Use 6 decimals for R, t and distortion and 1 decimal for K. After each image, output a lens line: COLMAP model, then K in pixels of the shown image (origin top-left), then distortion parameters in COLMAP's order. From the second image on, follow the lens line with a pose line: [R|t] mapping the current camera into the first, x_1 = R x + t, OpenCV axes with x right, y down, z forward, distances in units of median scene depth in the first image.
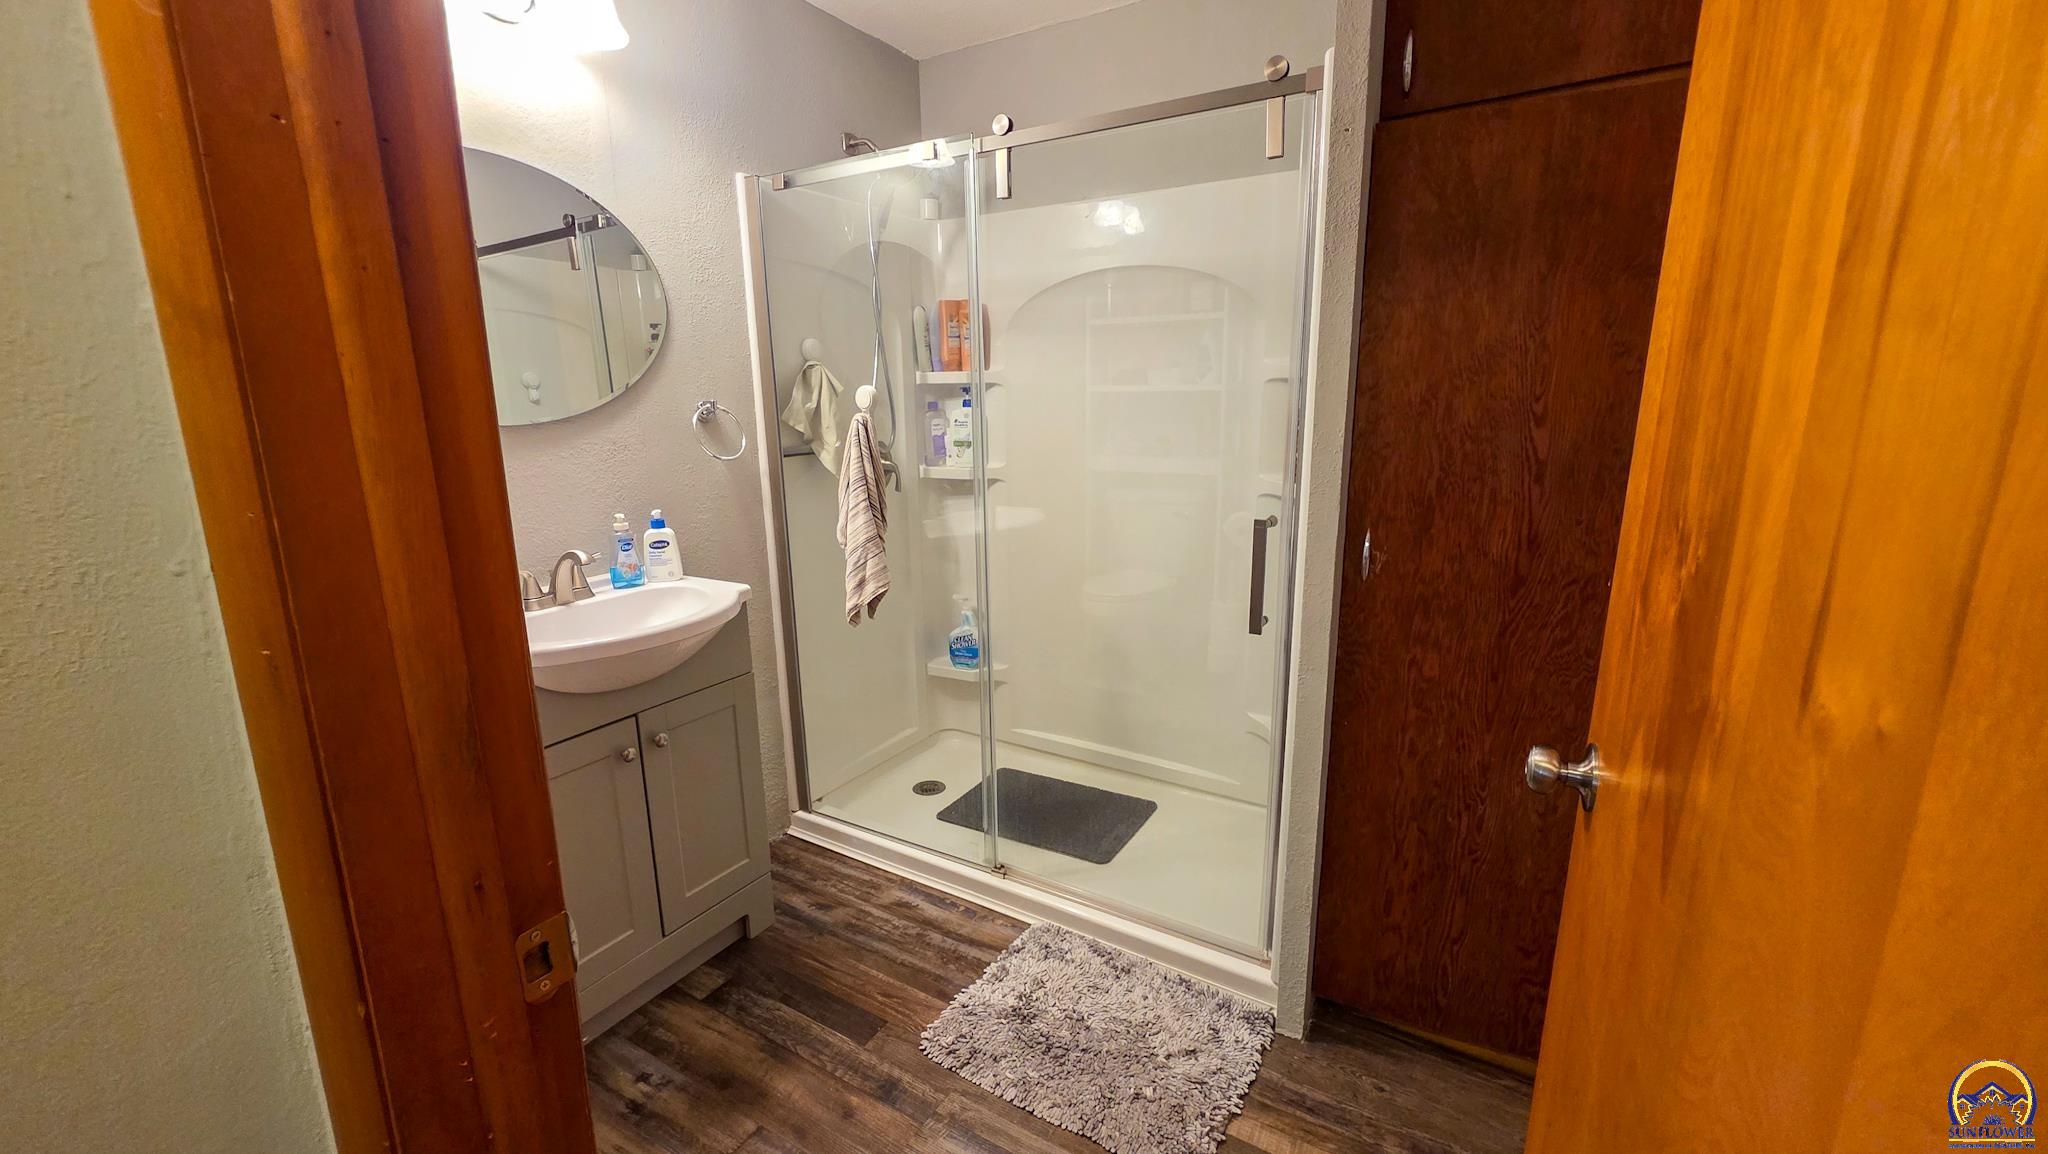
lens RADIAL K [[840.4, 0, 1011.1], [0, 840.4, 579.8], [0, 0, 1]] dist [0.002889, 0.000813]
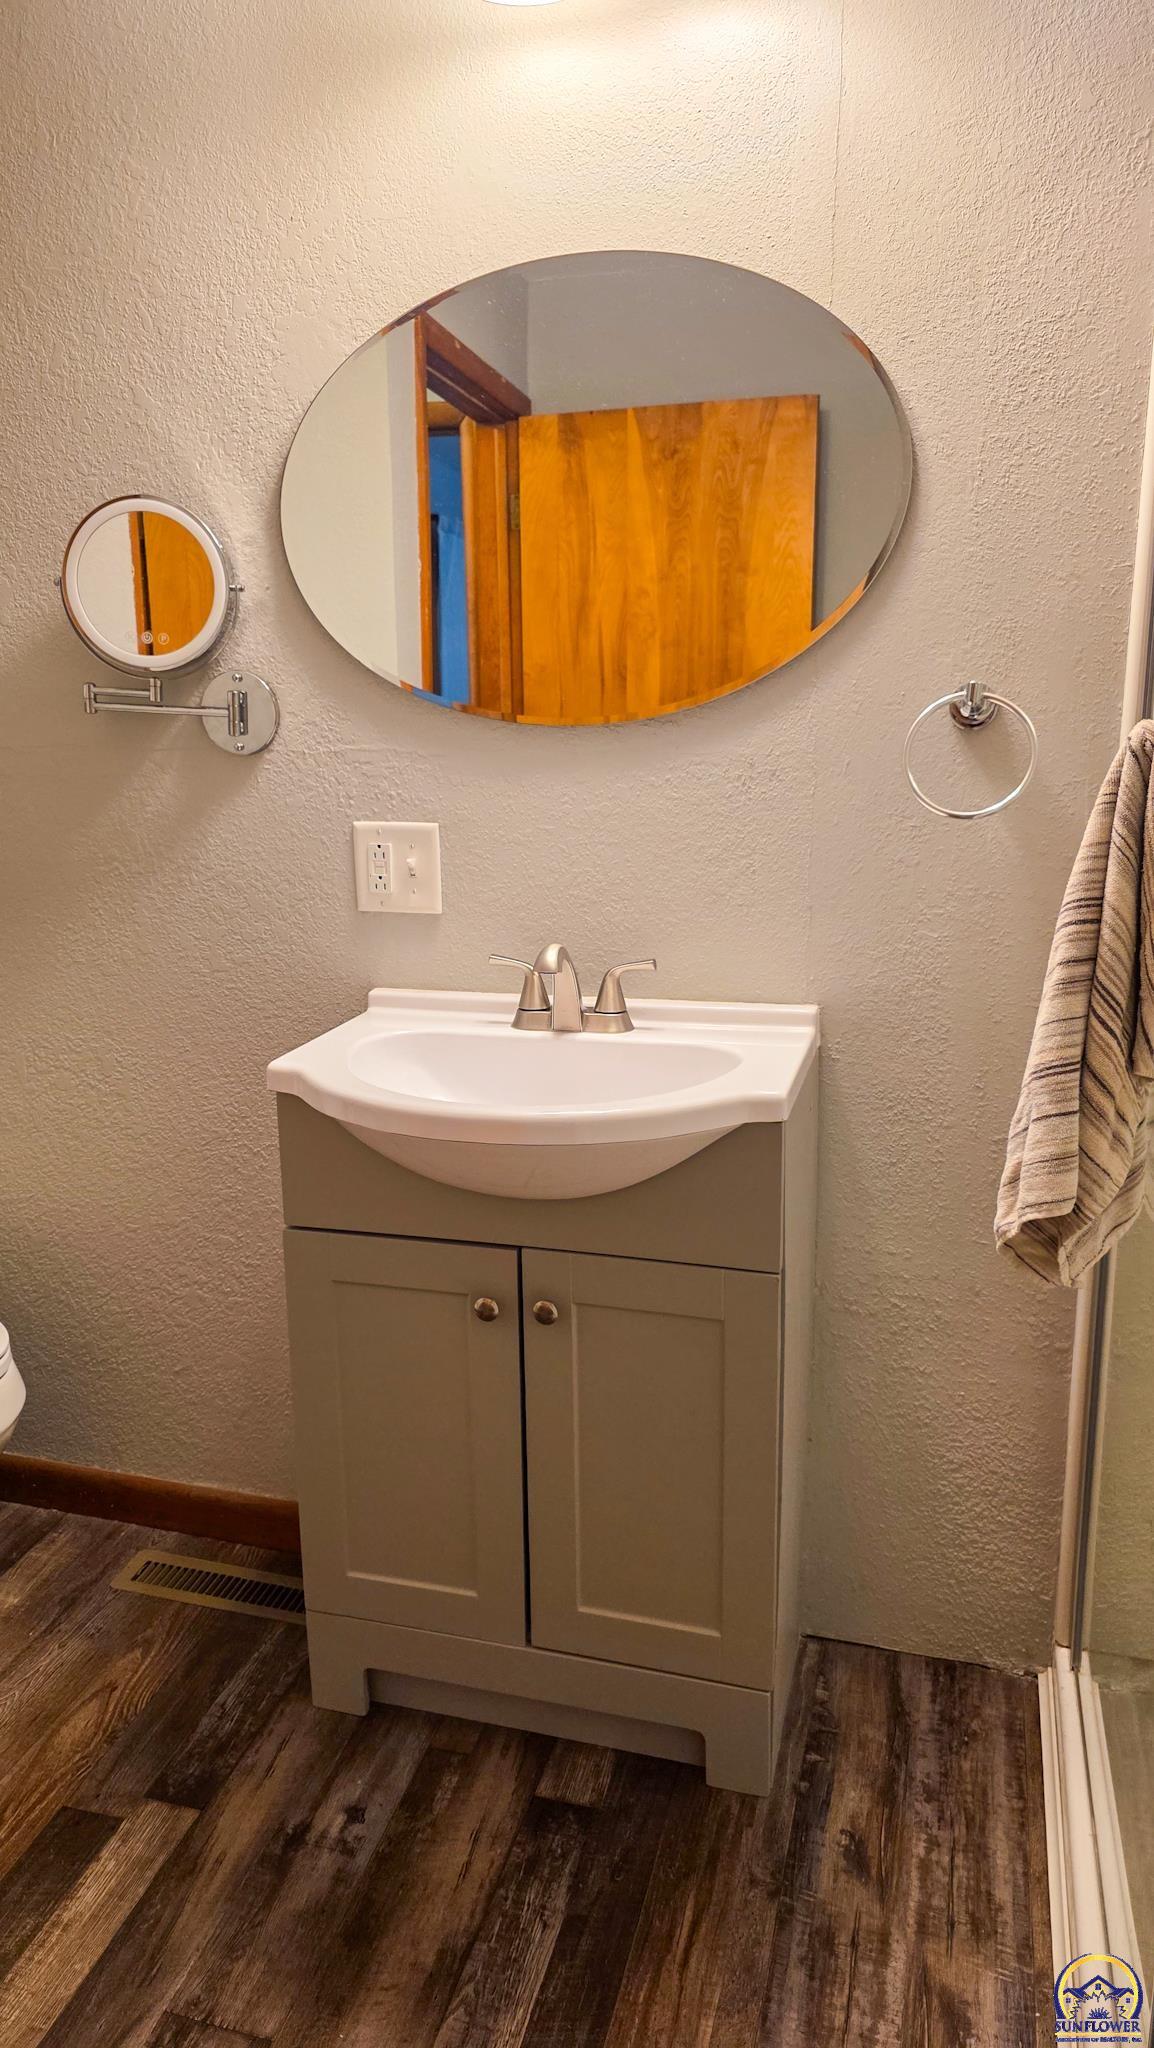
lens RADIAL K [[1385.5, 0, 573.3], [0, 1385.5, 1022.3], [0, 0, 1]] dist [0.051895, -0.041559]
pose [[0.268398, 0.230258, -0.935384, 0.365976], [-0.200697, 0.963071, 0.179485, -0.146643], [0.942169, 0.139555, 0.304699, 0.672956]]
